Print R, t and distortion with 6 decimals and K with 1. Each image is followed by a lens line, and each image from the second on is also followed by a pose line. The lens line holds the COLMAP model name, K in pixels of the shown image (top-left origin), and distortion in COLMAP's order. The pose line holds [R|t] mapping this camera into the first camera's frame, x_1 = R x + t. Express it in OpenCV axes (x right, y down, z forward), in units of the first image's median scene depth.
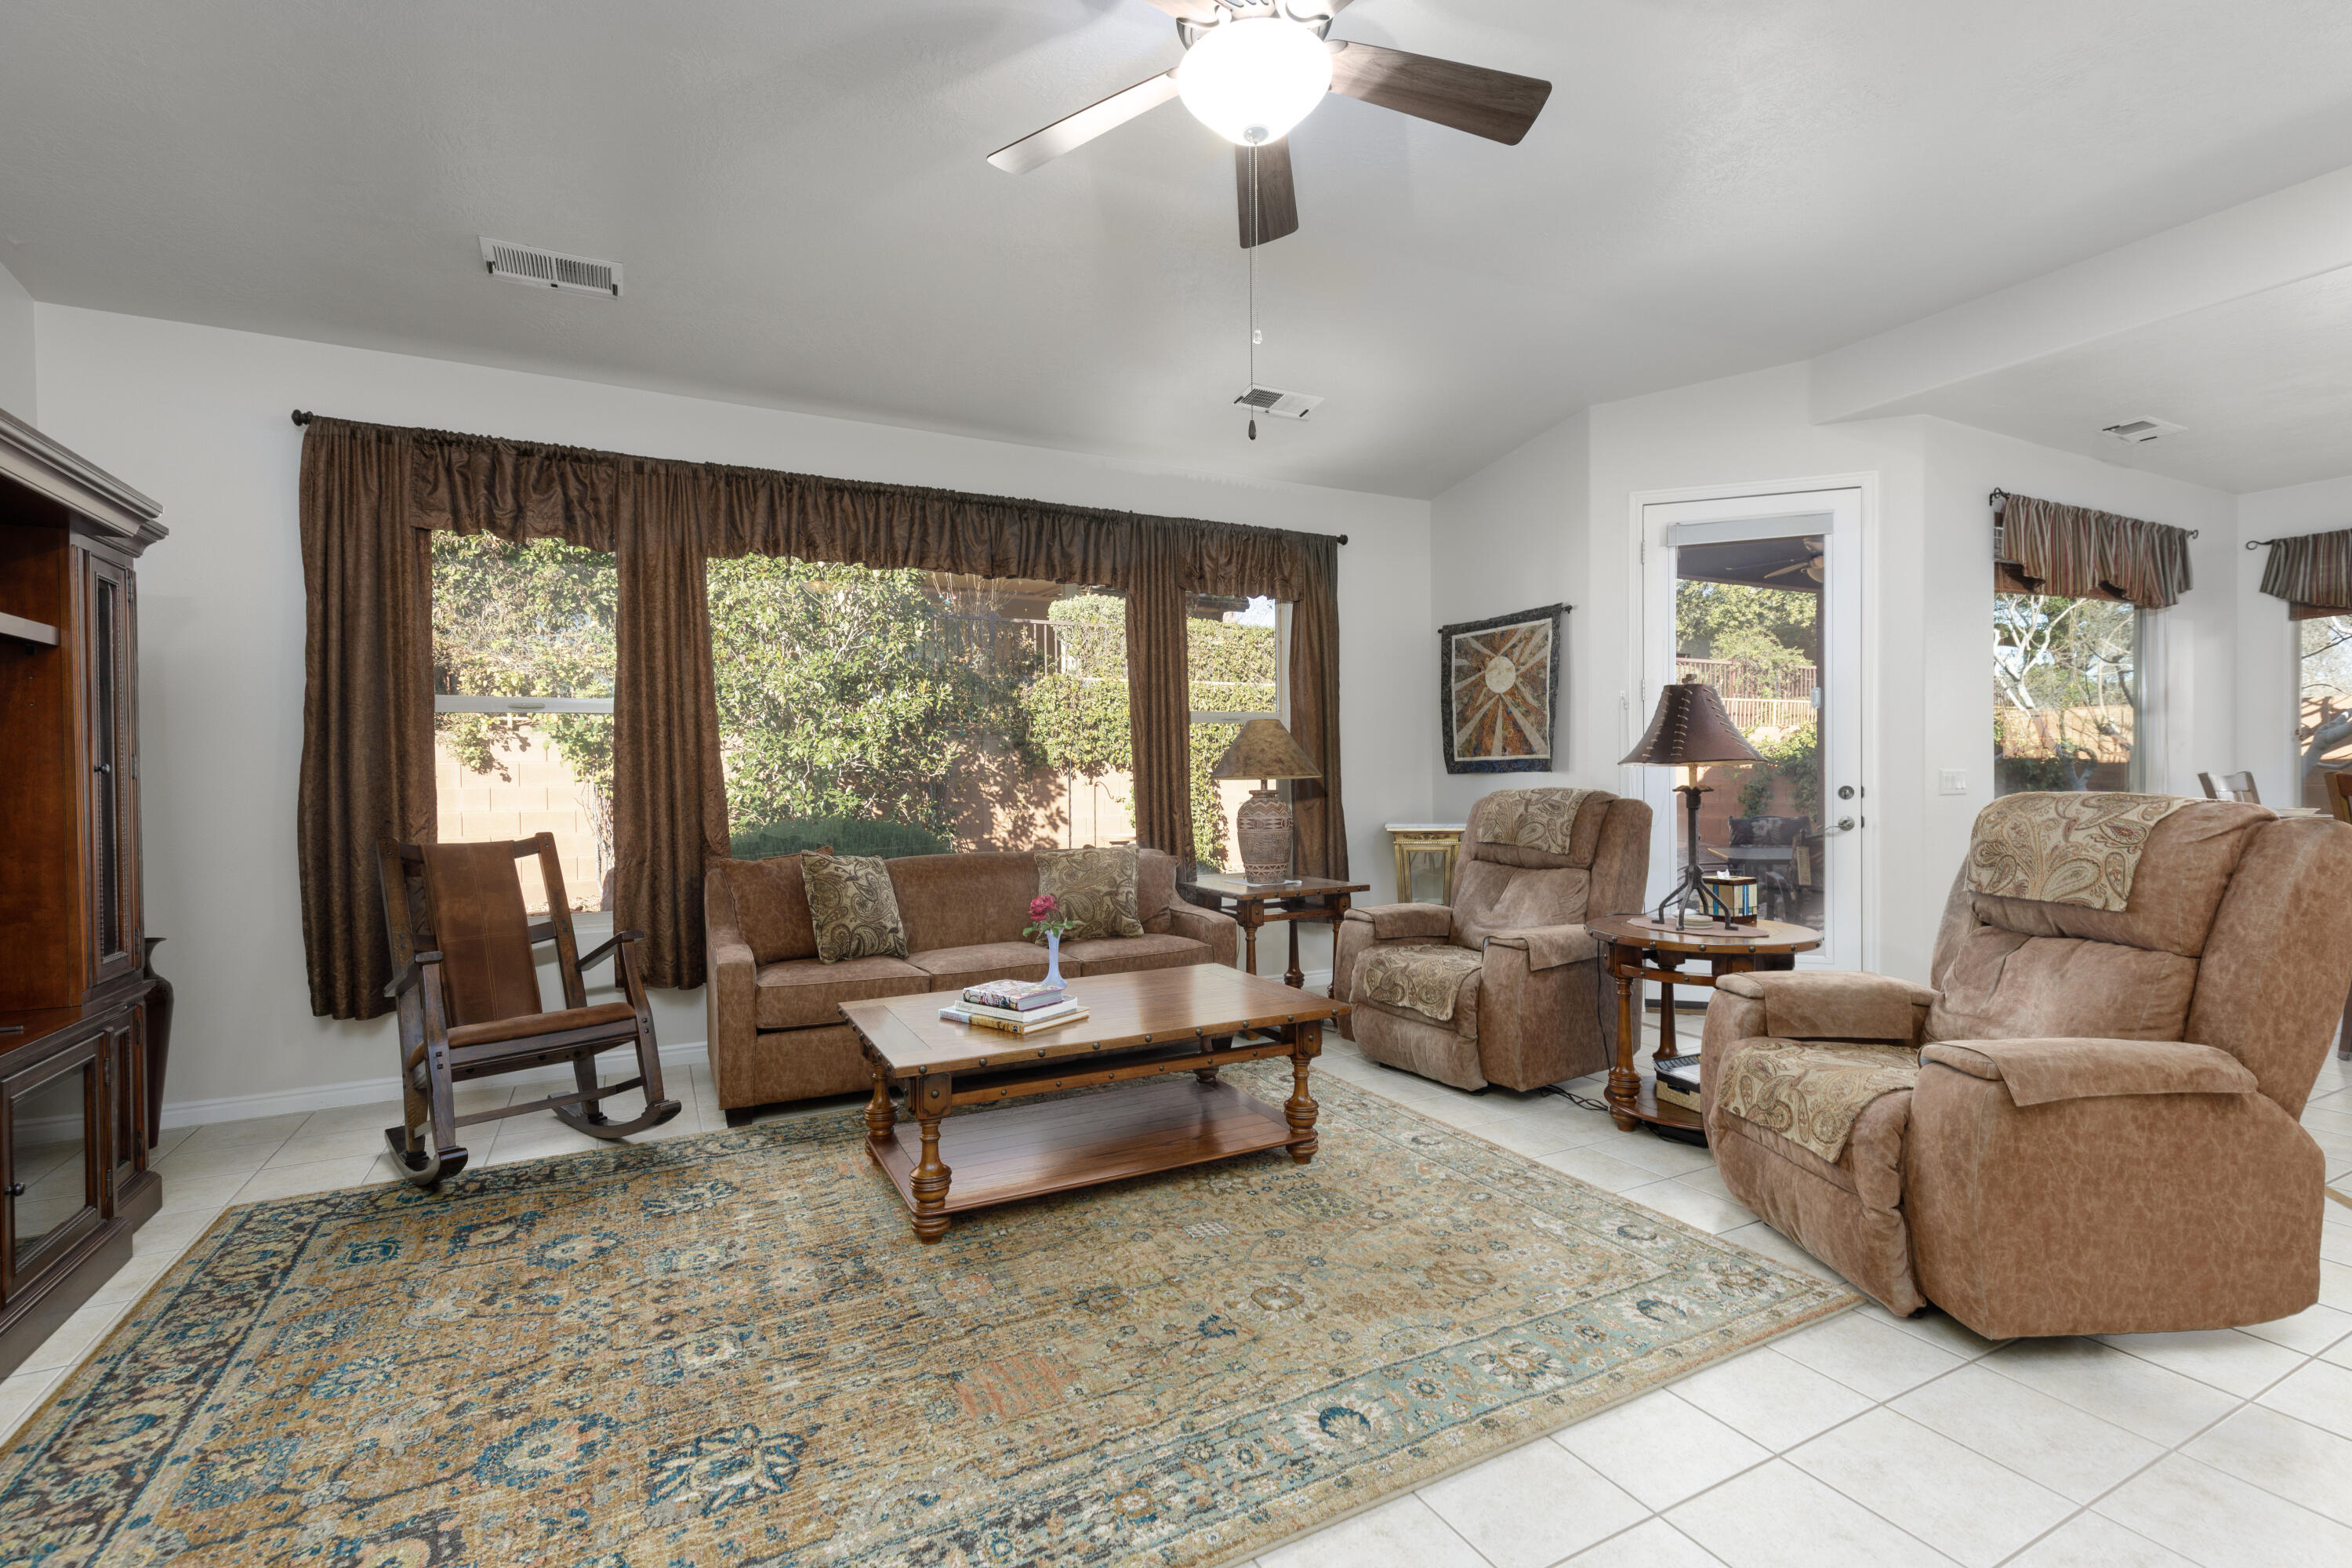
lens RADIAL K [[1054.0, 0, 1192.9], [0, 1054.0, 789.5], [0, 0, 1]] dist [0.005269, -0.000125]
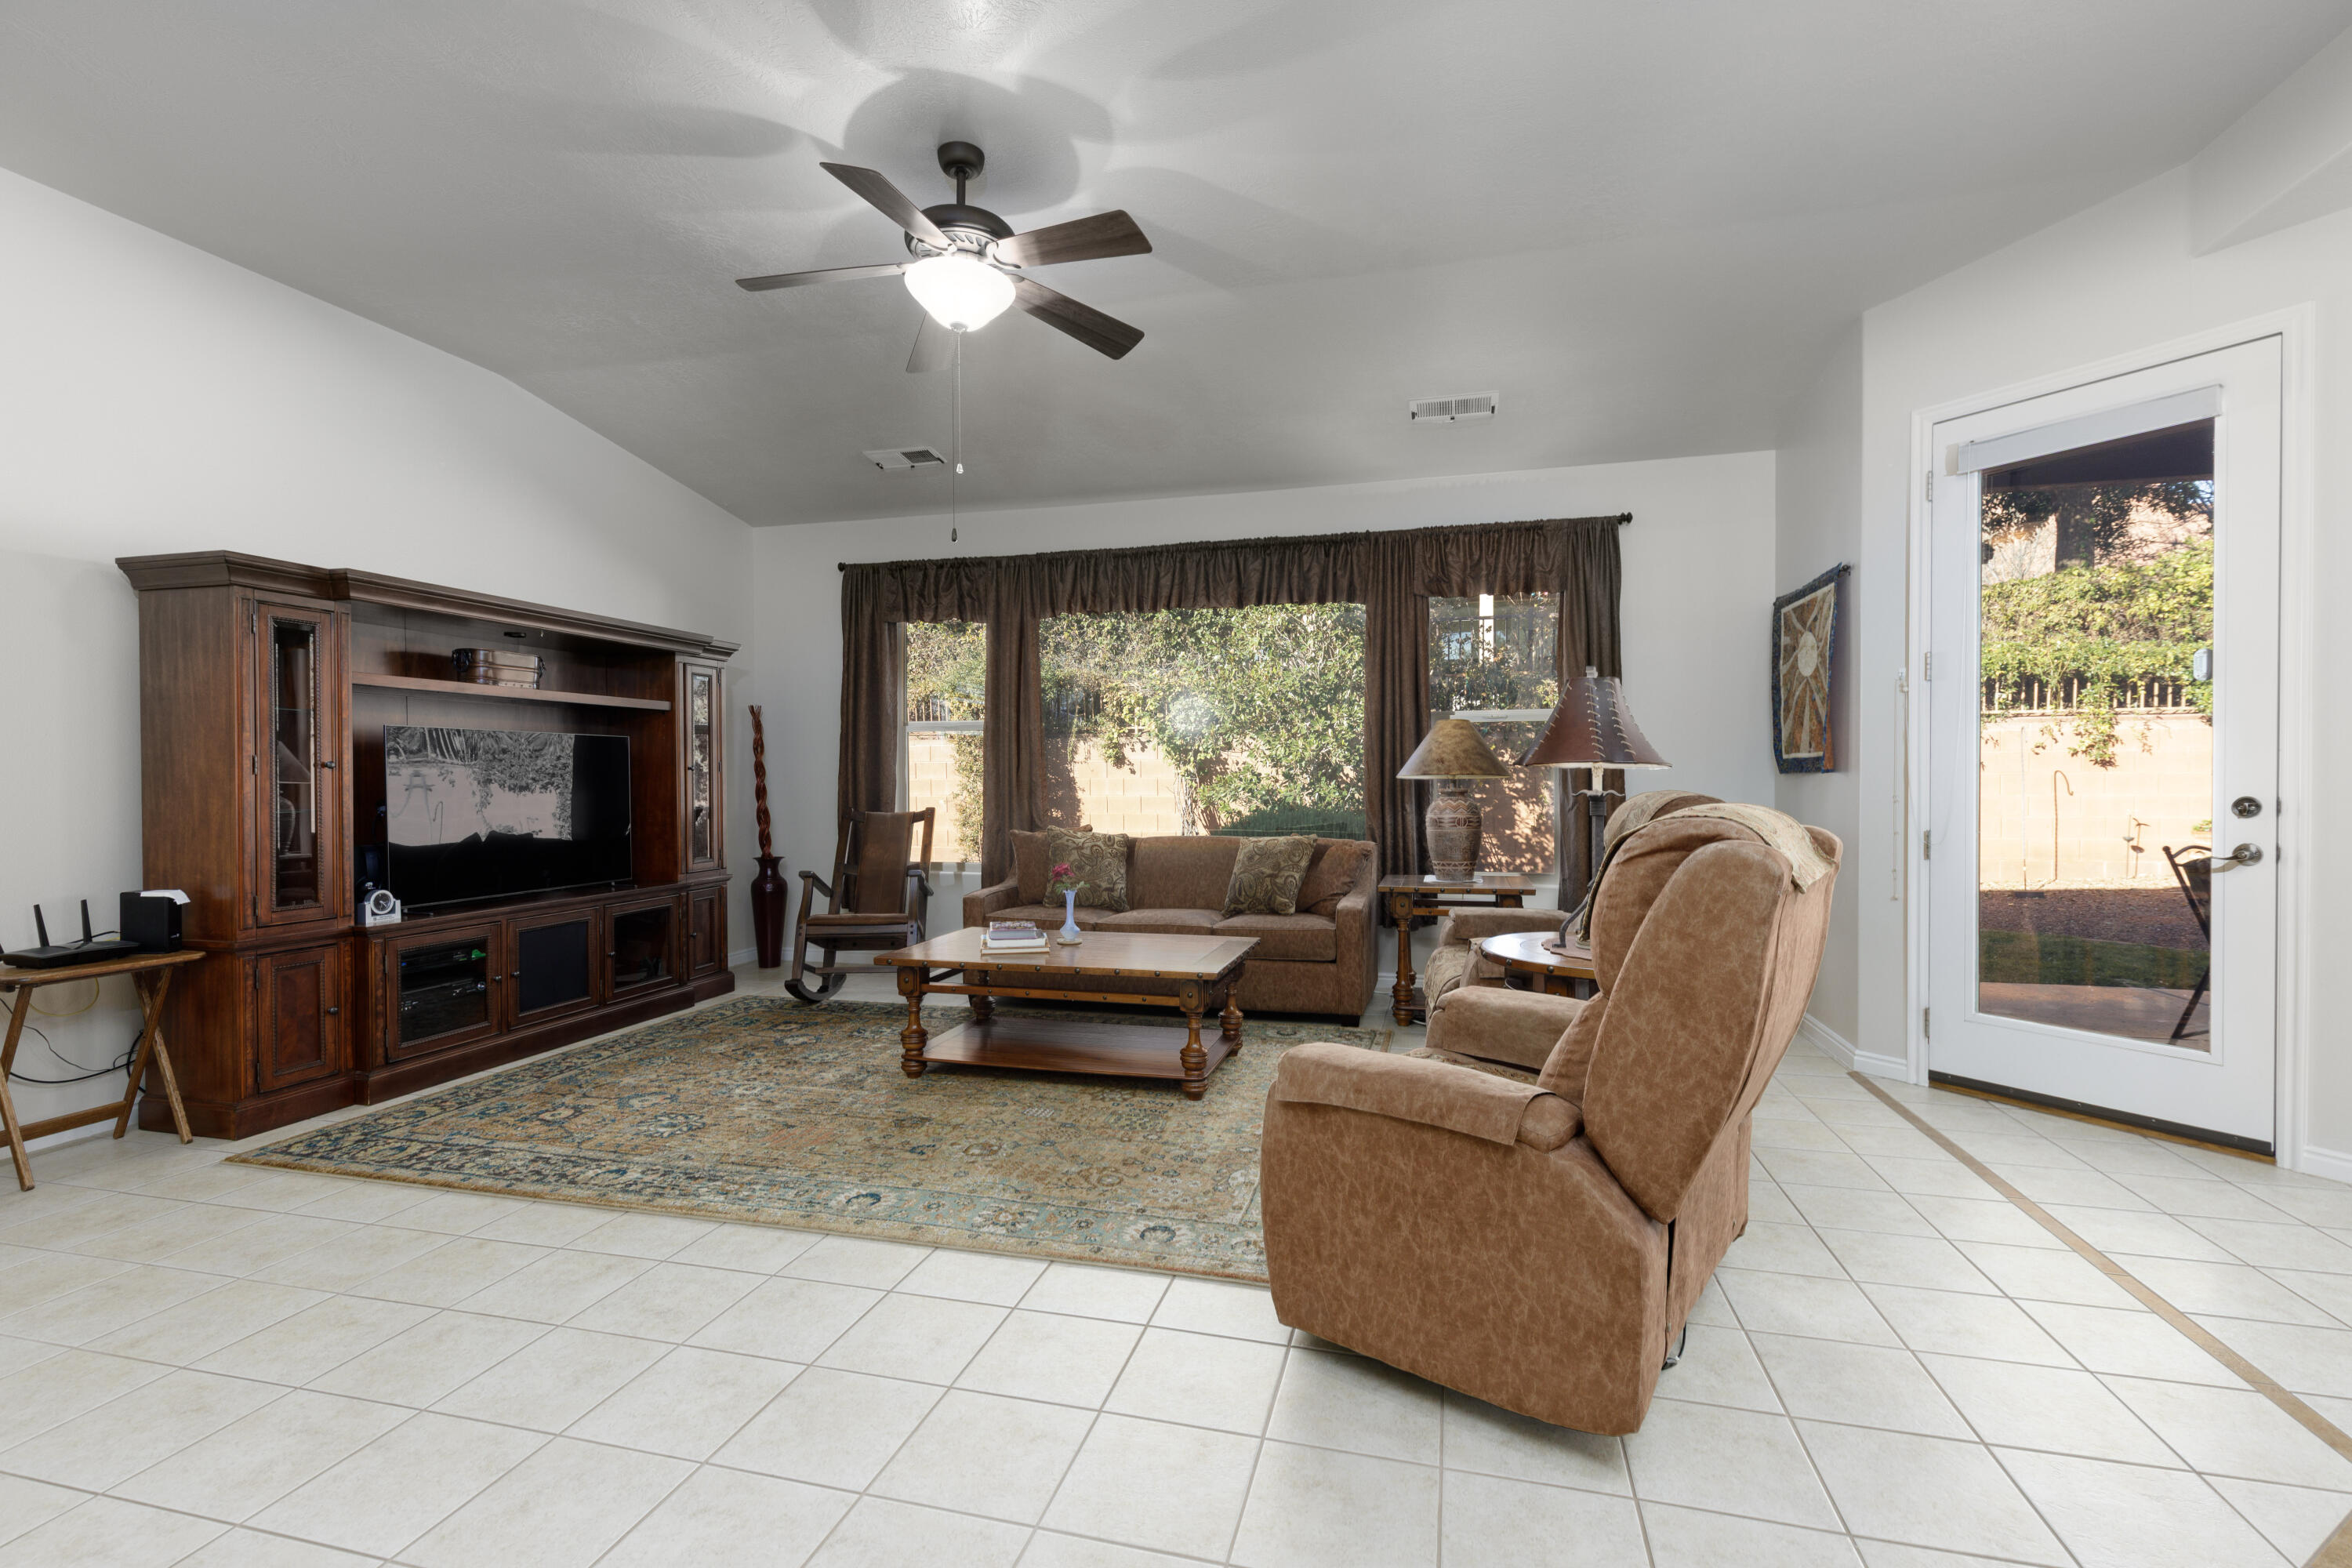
lens RADIAL K [[1054.0, 0, 1179.0], [0, 1054.0, 784.9], [0, 0, 1]] dist [0.005269, -0.000125]
pose [[0.737403, 0.013995, -0.675308, 0.981934], [-0.013032, 0.999894, 0.006492, -0.011078], [0.675327, 0.004014, 0.737507, 0.117327]]
